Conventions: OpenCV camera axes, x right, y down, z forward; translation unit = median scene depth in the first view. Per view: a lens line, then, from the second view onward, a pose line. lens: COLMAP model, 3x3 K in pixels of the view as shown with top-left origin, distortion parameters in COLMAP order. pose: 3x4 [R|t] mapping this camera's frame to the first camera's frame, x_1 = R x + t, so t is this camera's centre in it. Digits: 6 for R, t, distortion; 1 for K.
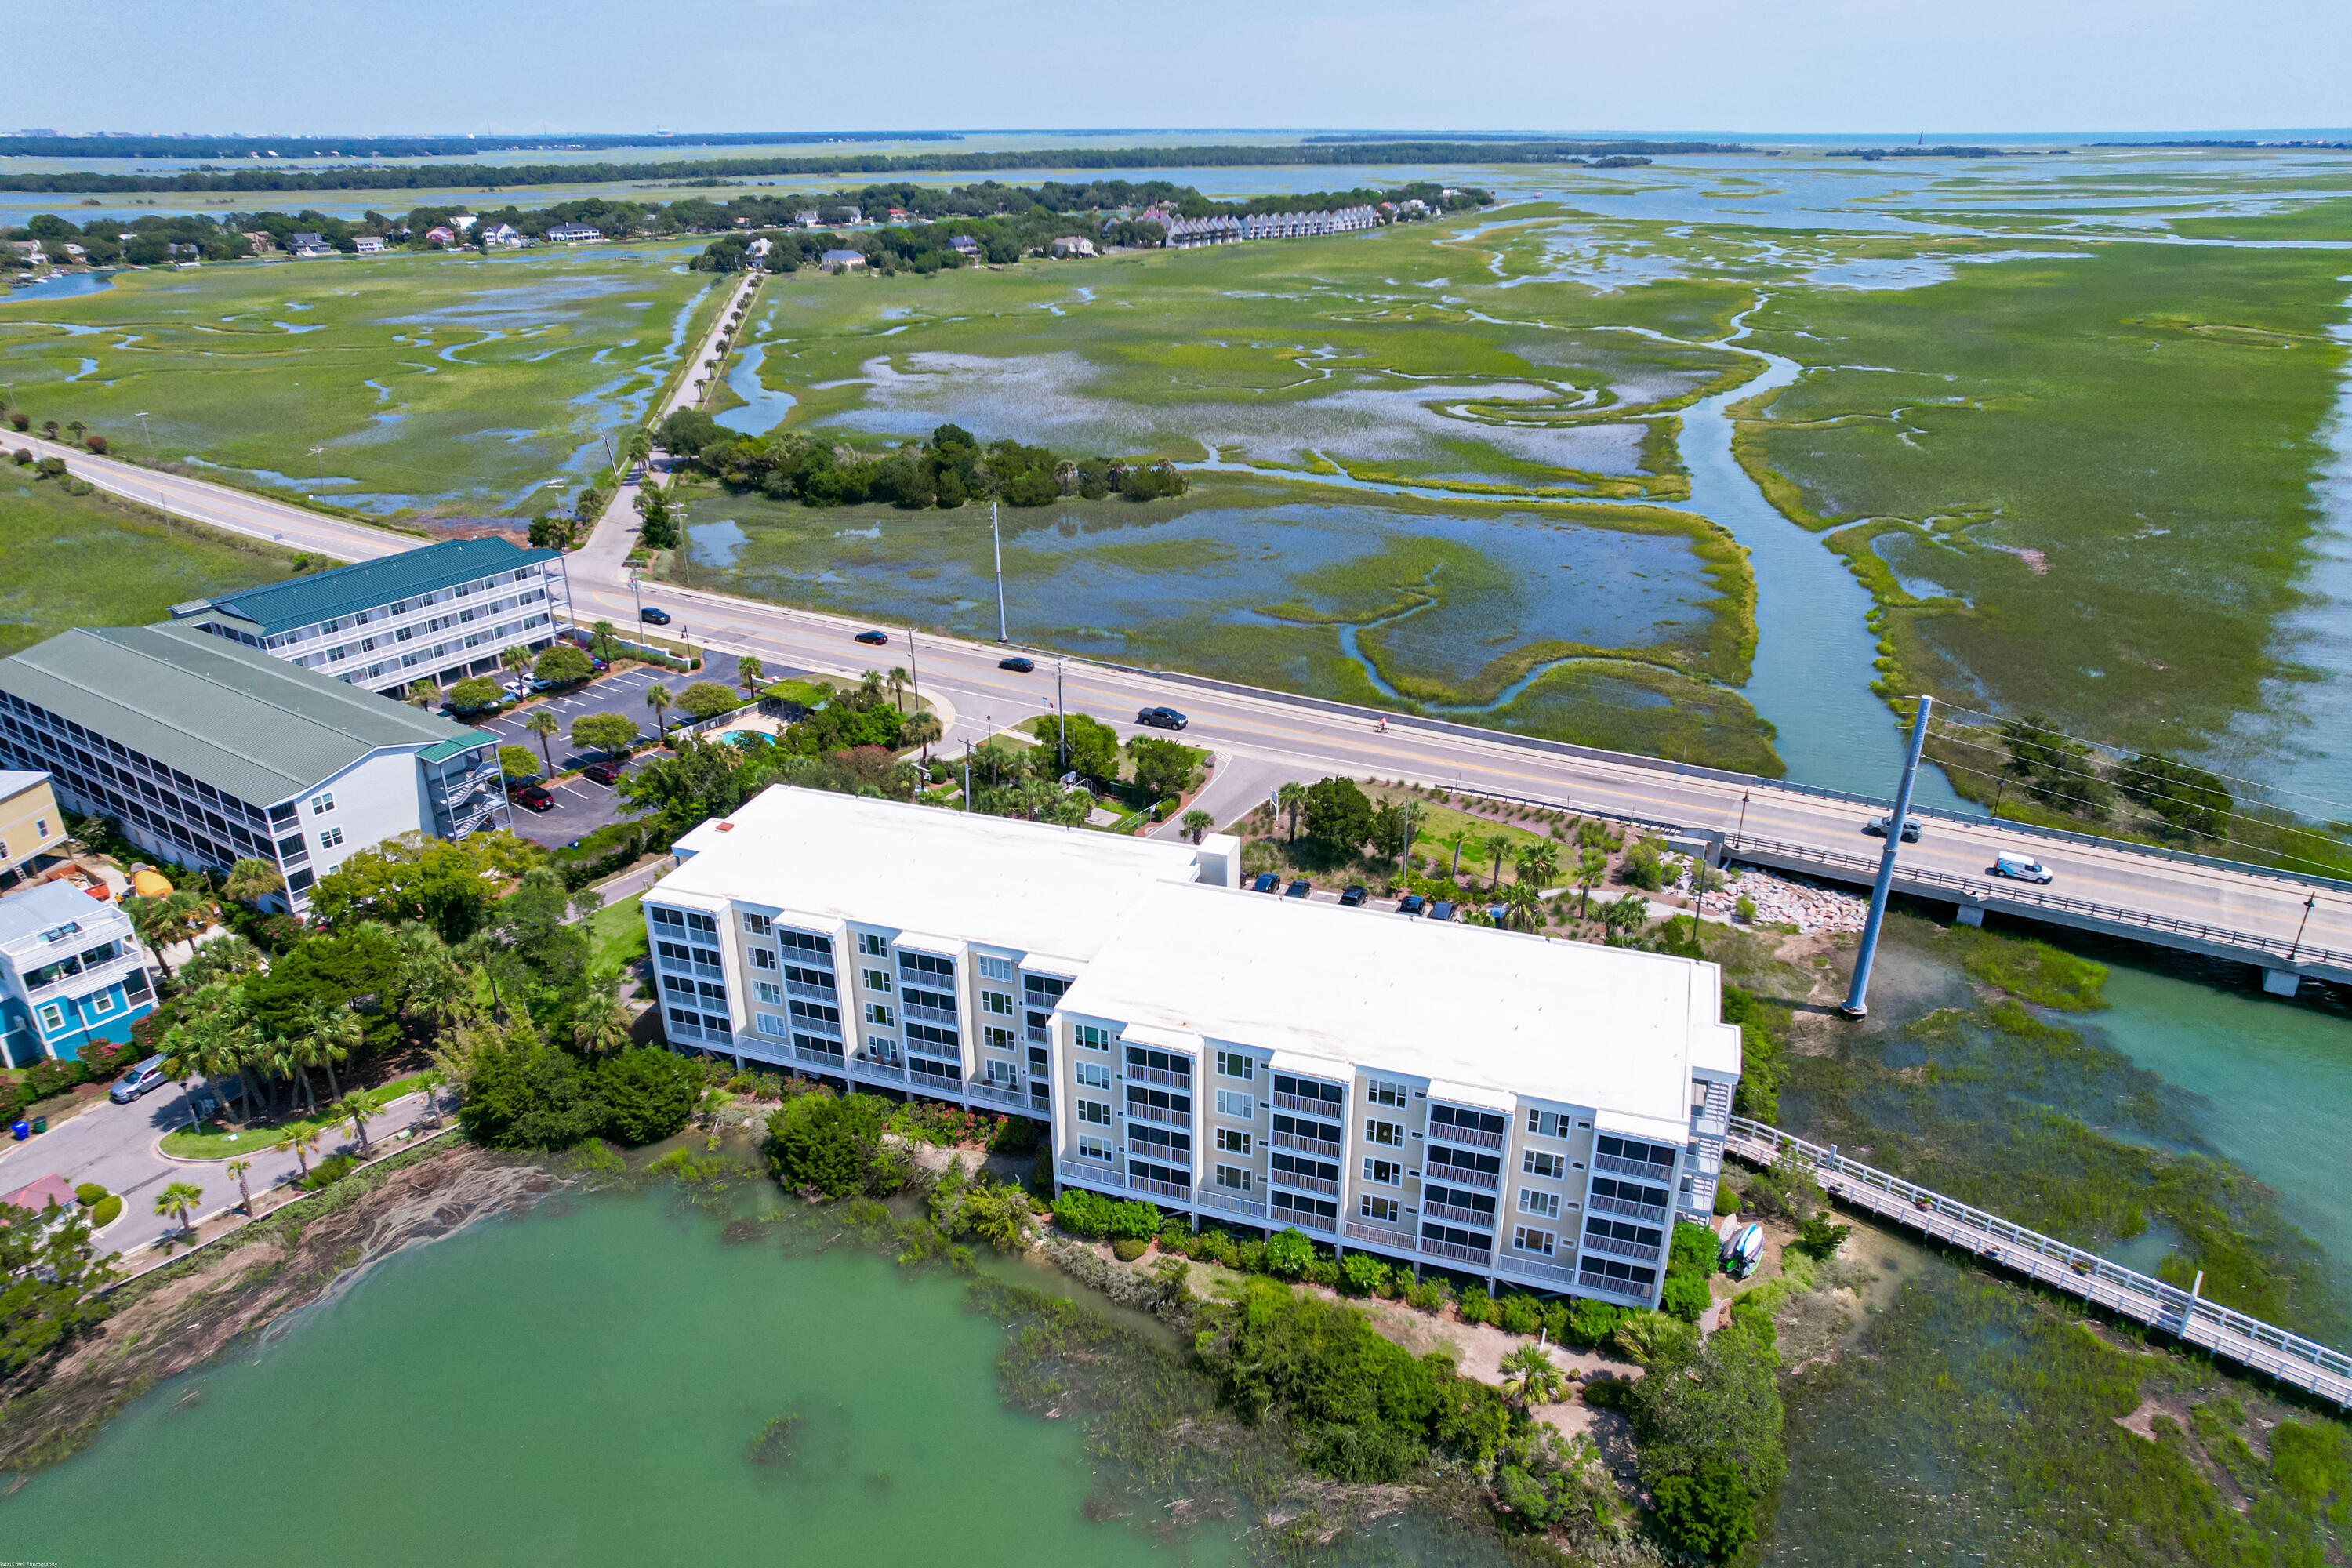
lens RADIAL K [[1496.0, 0, 1183.0], [0, 1496.0, 780.1], [0, 0, 1]] dist [-0.070271, 0.075909]
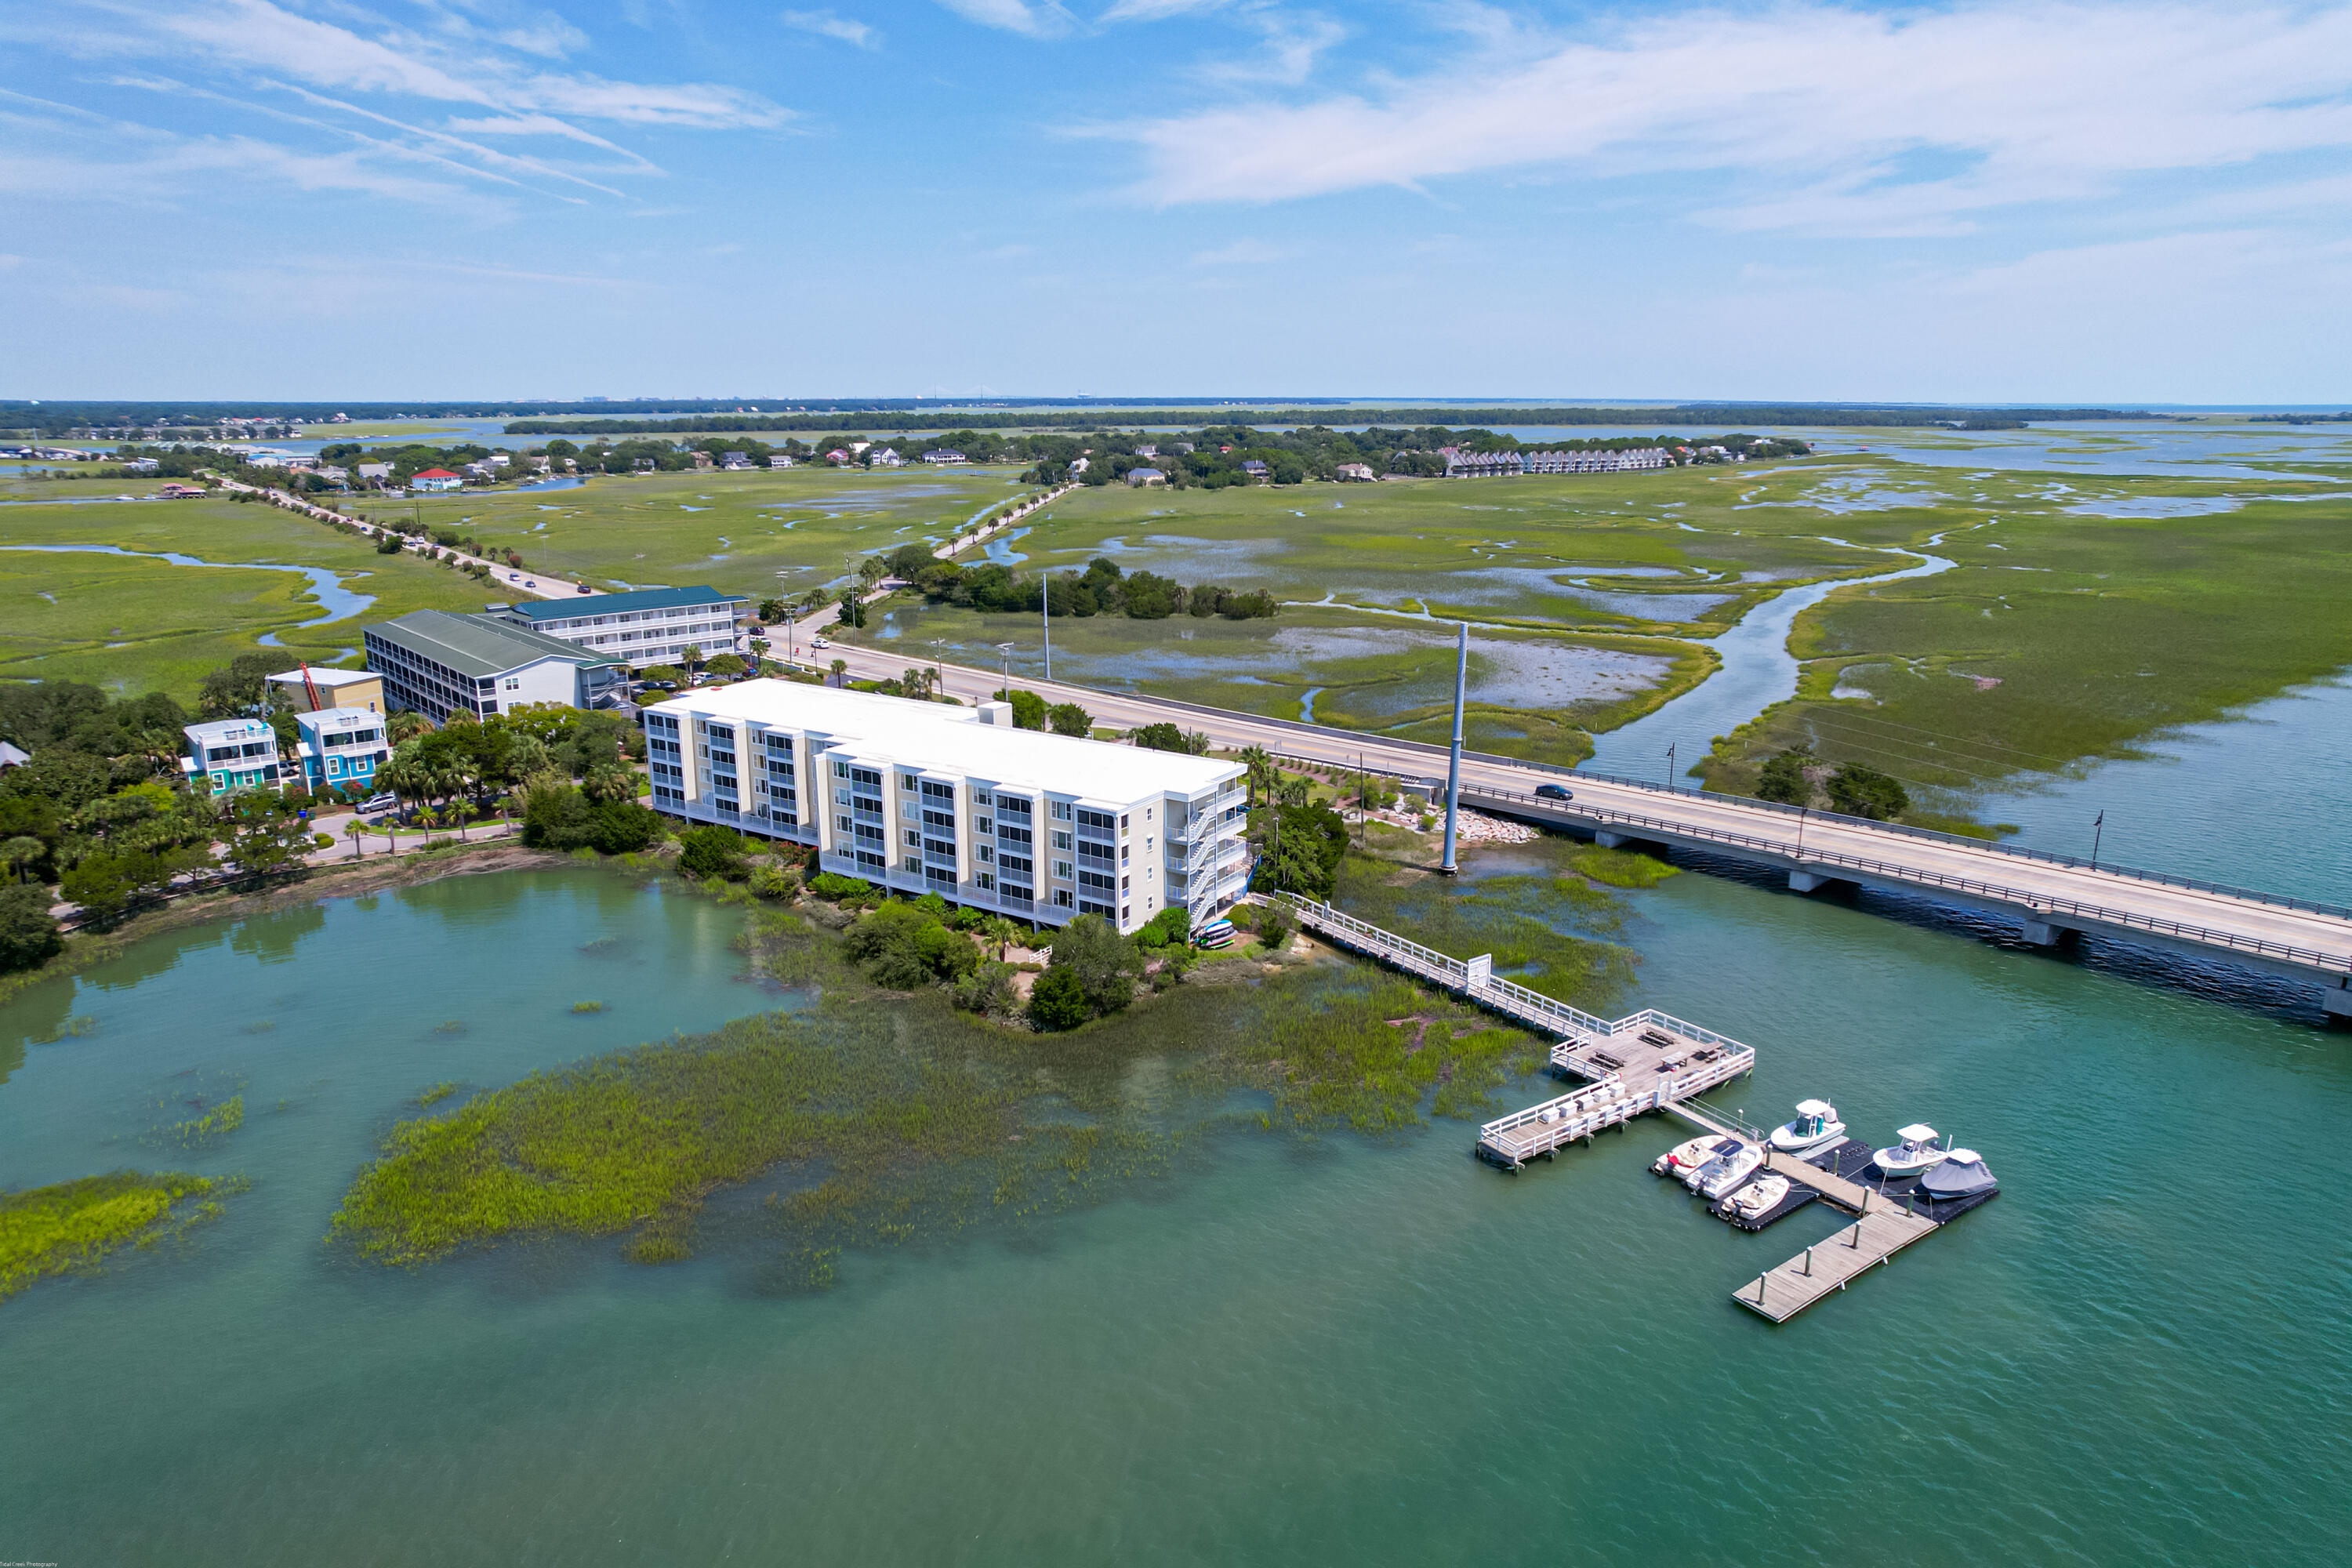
lens RADIAL K [[1496.0, 0, 1183.0], [0, 1496.0, 780.1], [0, 0, 1]] dist [-0.070271, 0.075909]
pose [[0.969035, 0.065085, -0.238189, 0.362566], [-0.102910, 0.983318, -0.149981, 0.205272], [0.224454, 0.169849, 0.959568, -0.249468]]
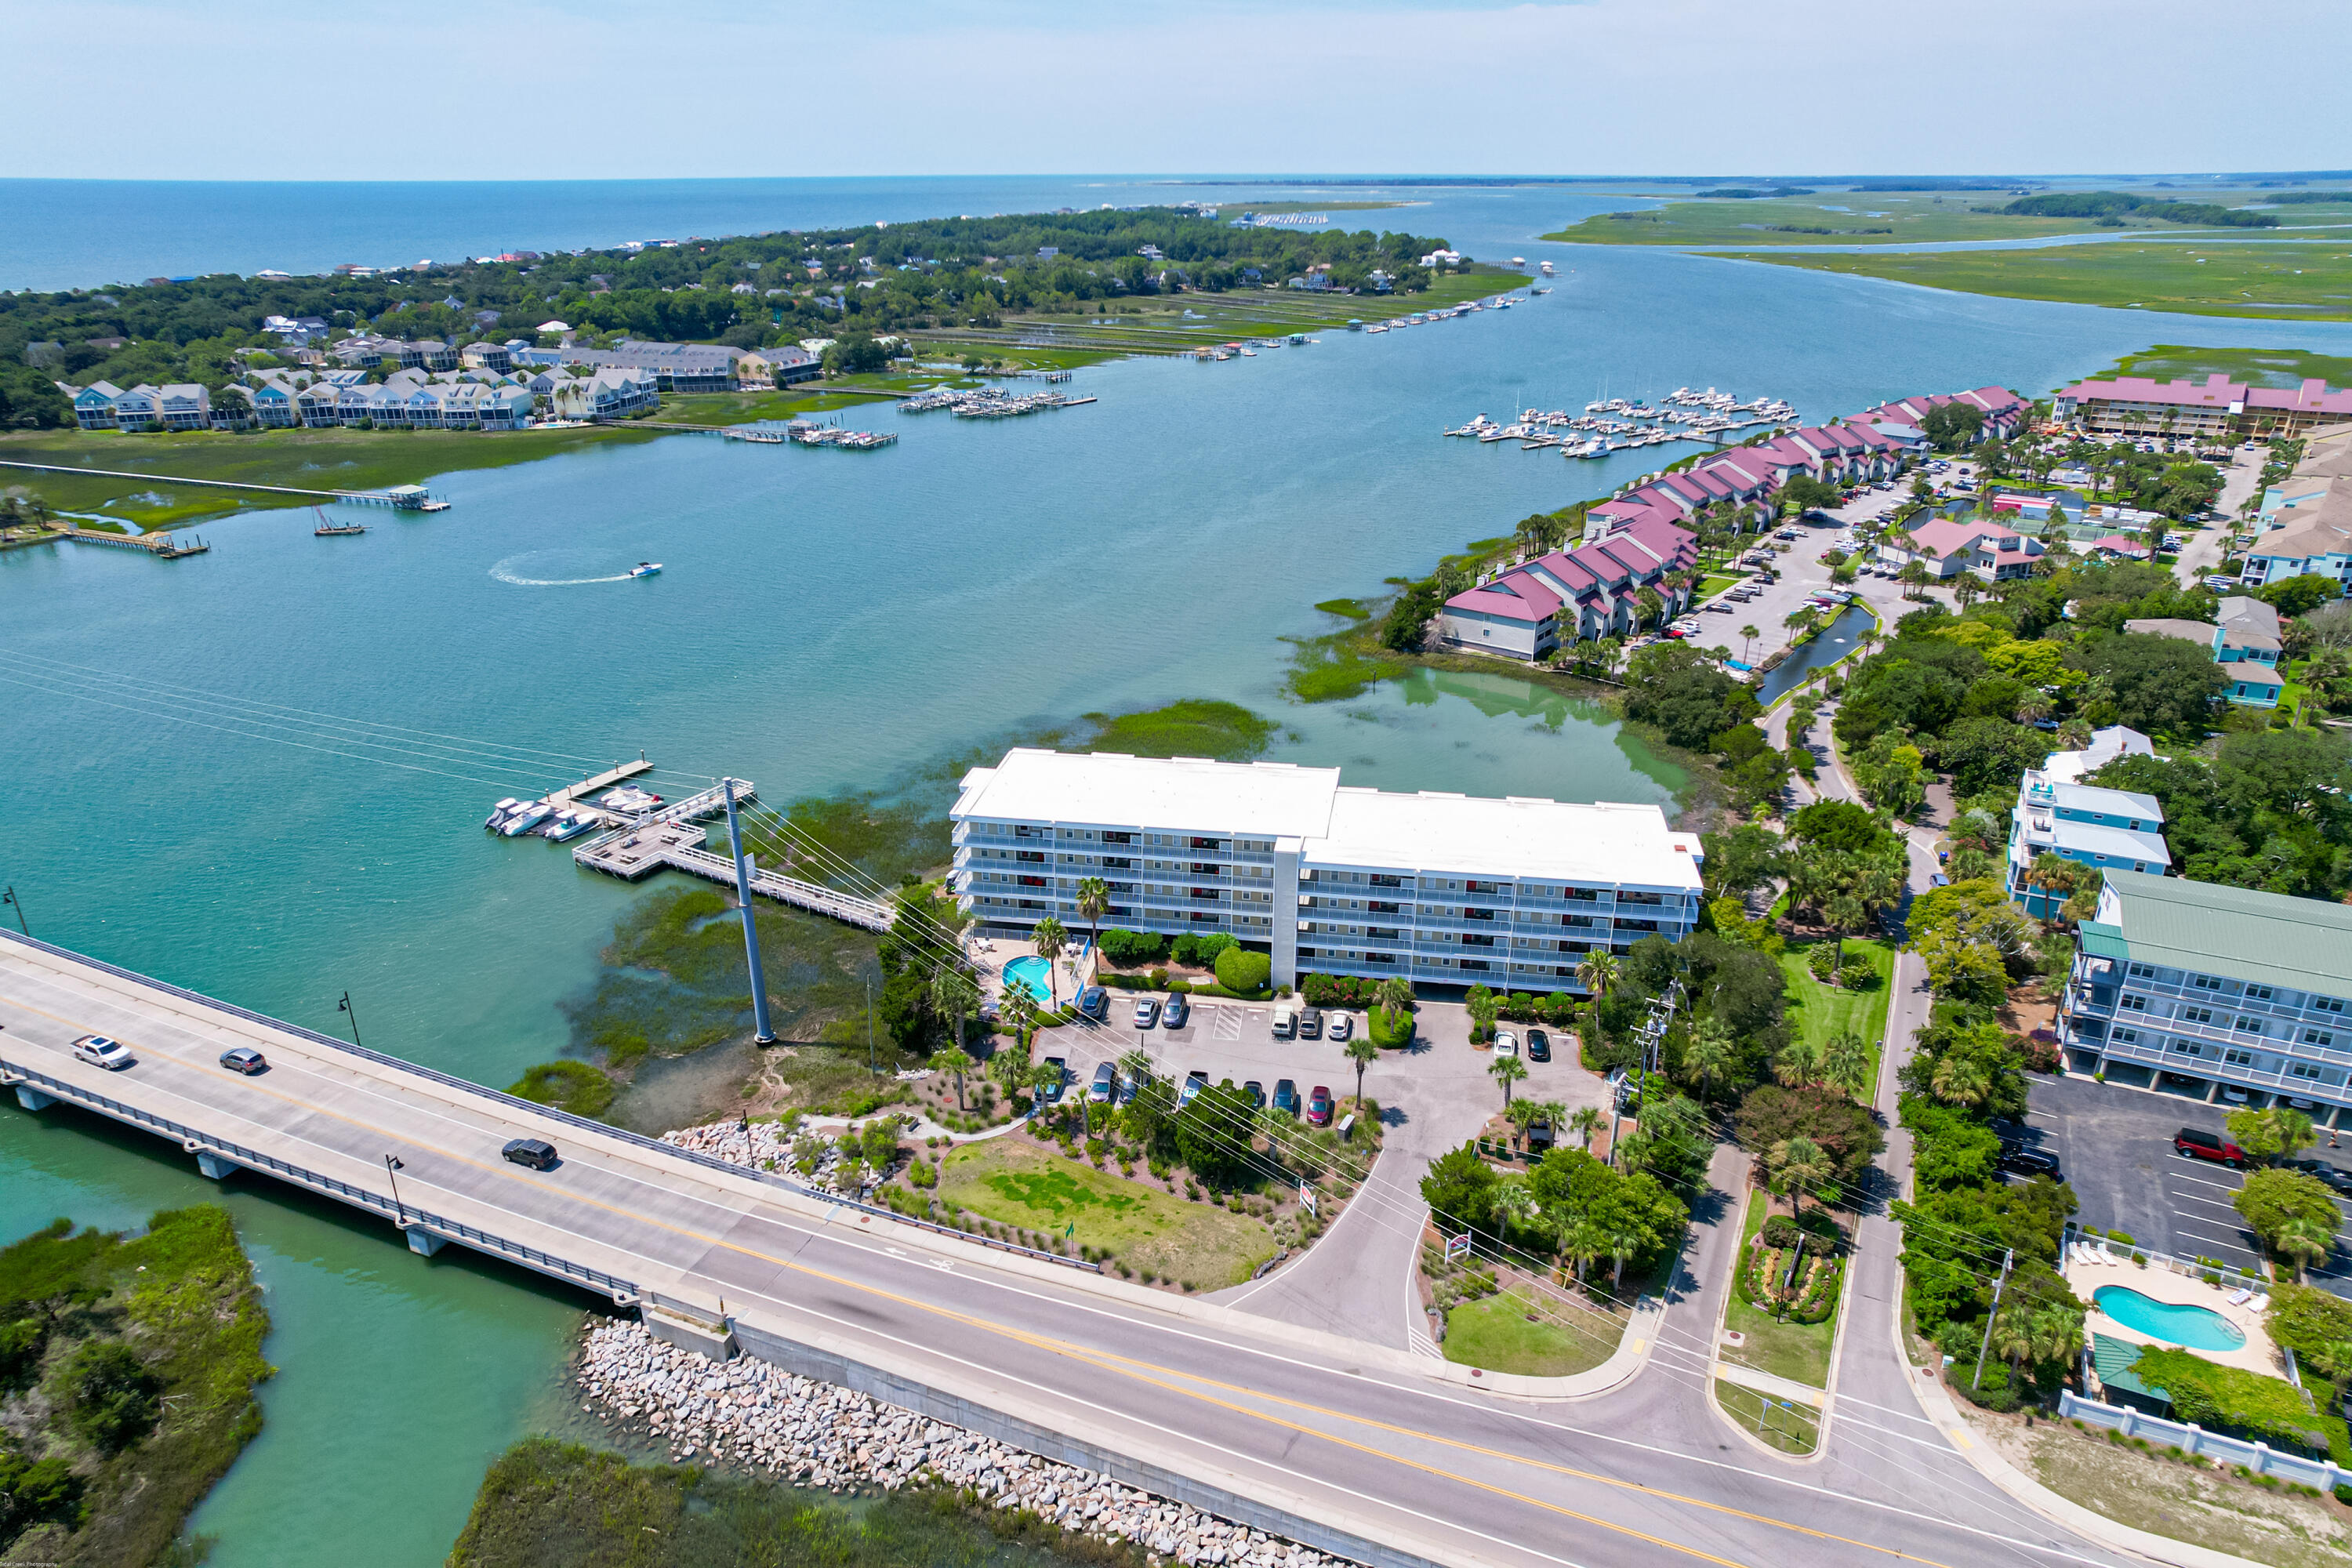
lens RADIAL K [[1496.0, 0, 1183.0], [0, 1496.0, 780.1], [0, 0, 1]] dist [-0.070271, 0.075909]
pose [[-0.986805, 0.066685, -0.147543, 0.191686], [-0.060783, 0.692028, 0.719307, -0.587911], [0.150071, 0.718784, -0.678843, 1.157287]]
